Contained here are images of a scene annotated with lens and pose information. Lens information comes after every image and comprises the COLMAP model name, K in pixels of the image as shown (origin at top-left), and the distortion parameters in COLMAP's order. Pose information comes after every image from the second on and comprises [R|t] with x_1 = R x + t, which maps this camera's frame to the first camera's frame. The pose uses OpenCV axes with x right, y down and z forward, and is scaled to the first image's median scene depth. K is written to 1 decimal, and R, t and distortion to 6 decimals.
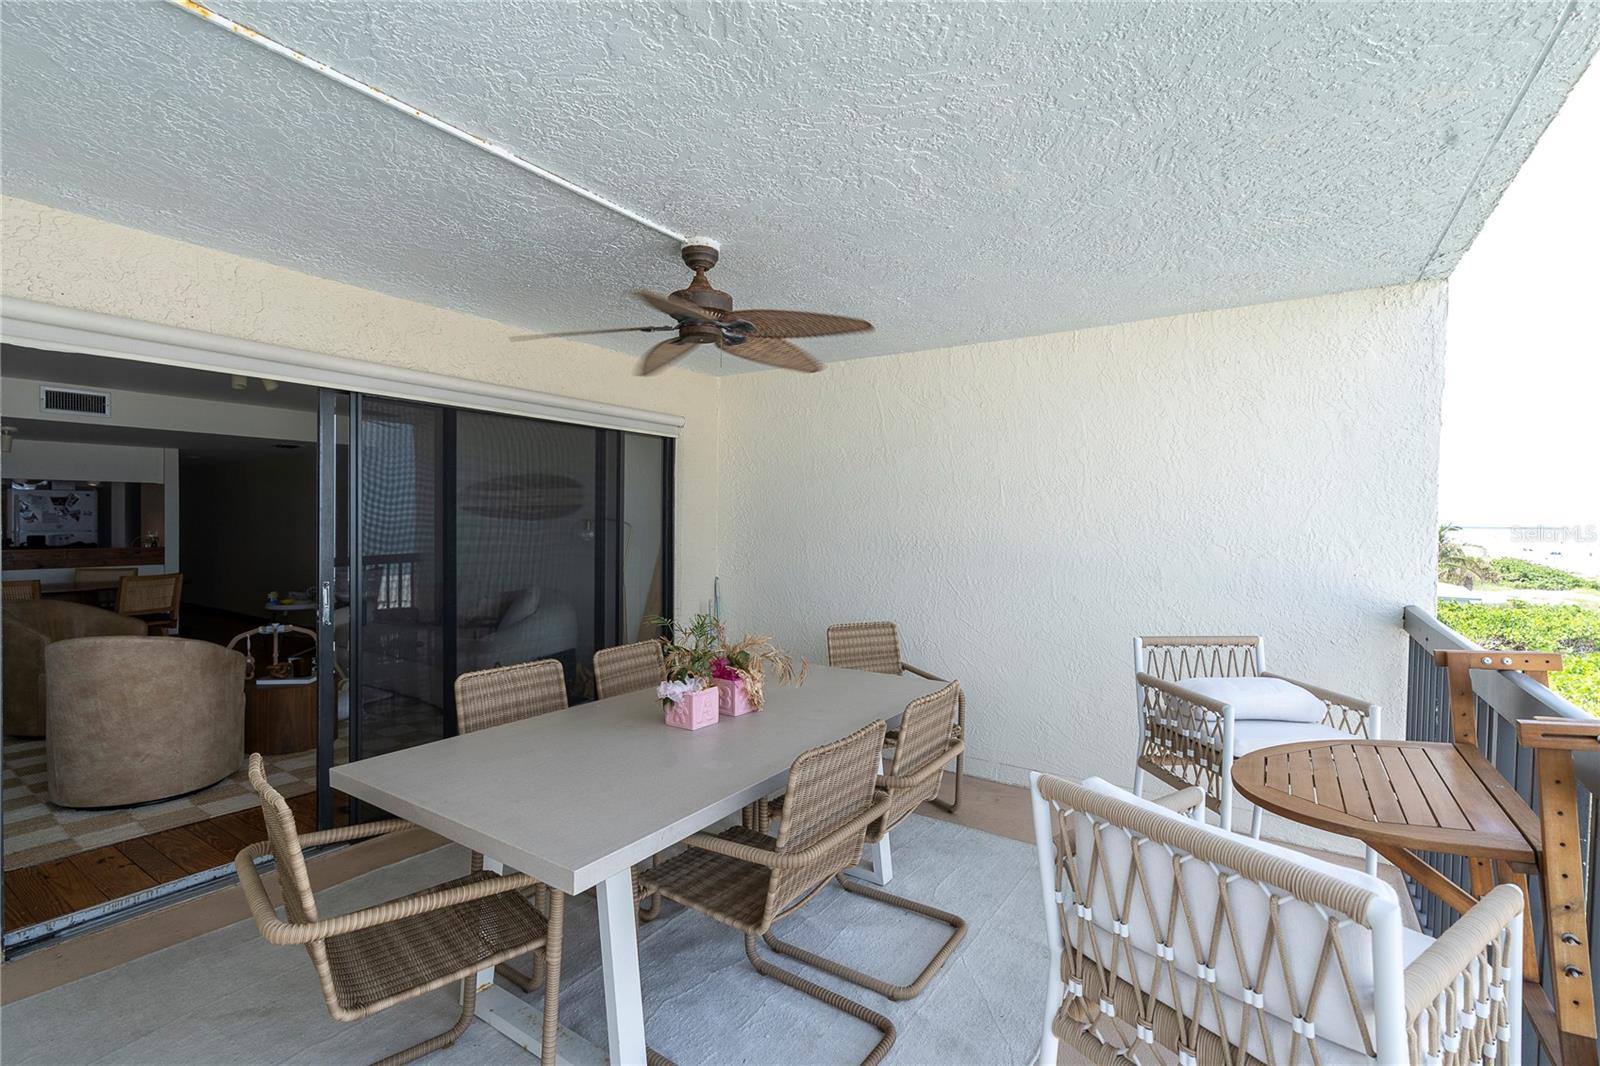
lens RADIAL K [[733.1, 0, 802.6], [0, 733.1, 534.7], [0, 0, 1]] dist [-0.031727, 0.014089]
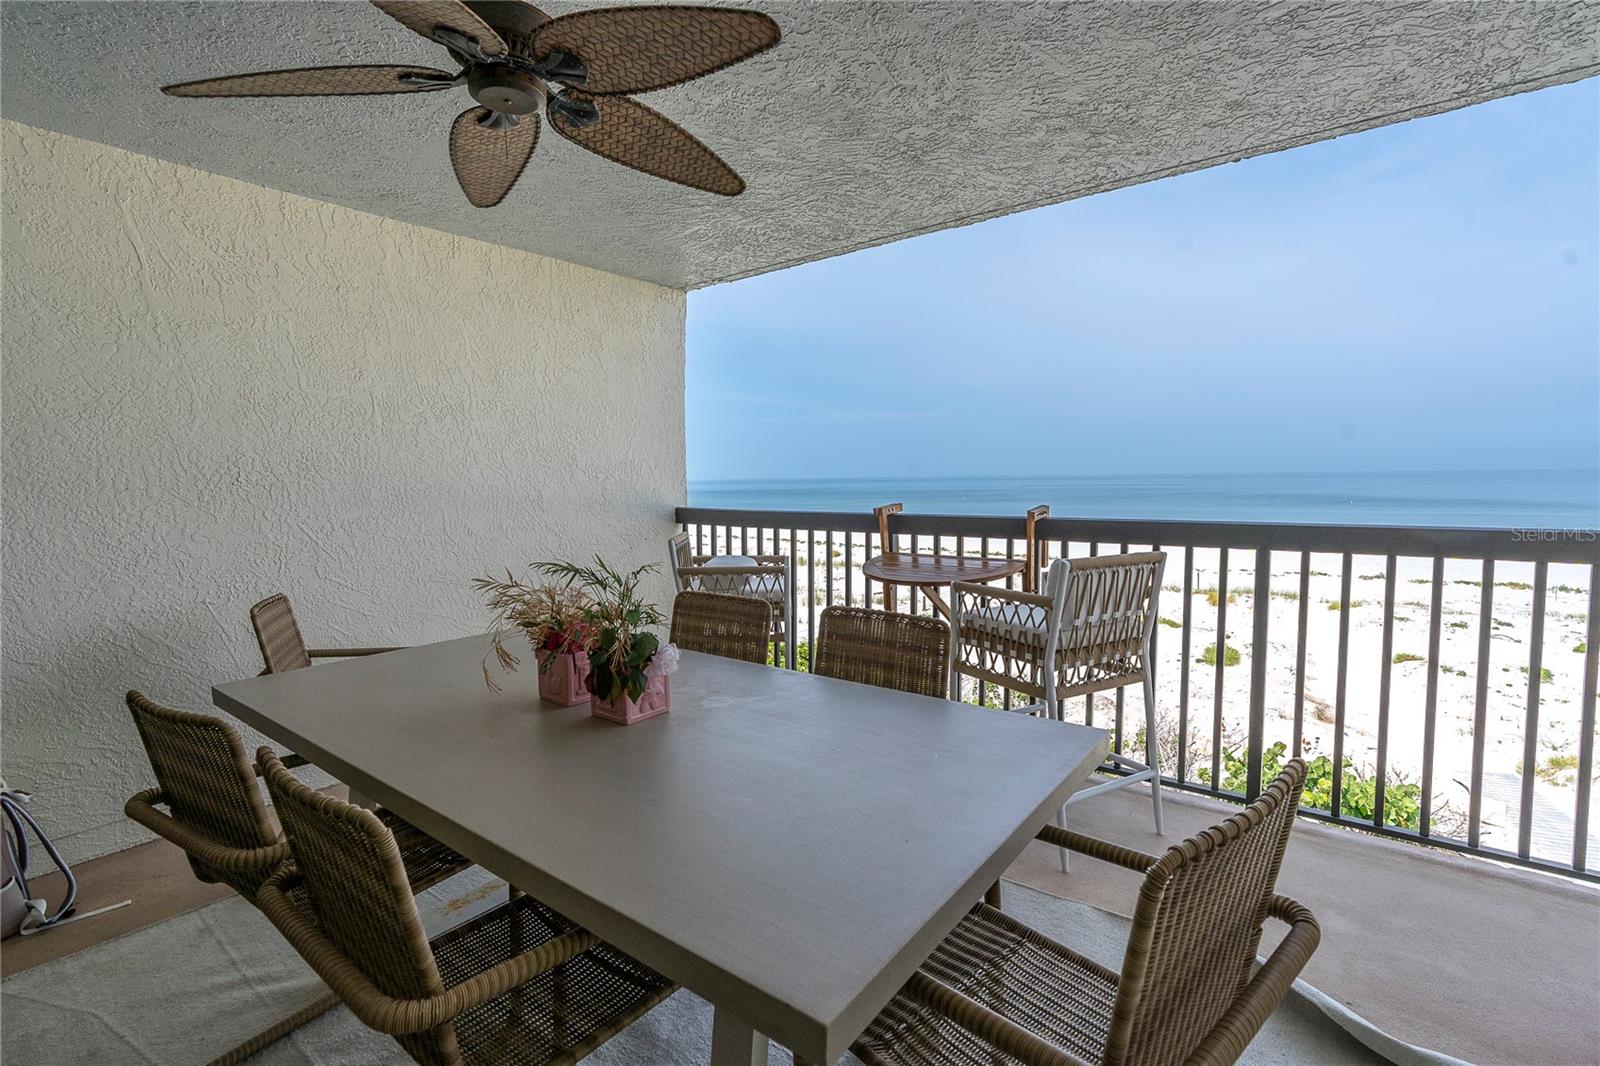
lens RADIAL K [[733.1, 0, 794.9], [0, 733.1, 535.1], [0, 0, 1]] dist [-0.031727, 0.014089]
pose [[0.063474, -0.083172, 0.994512, -0.496003], [0.038918, 0.995969, 0.080810, 0.032459], [-0.997224, 0.033575, 0.066455, 0.500691]]
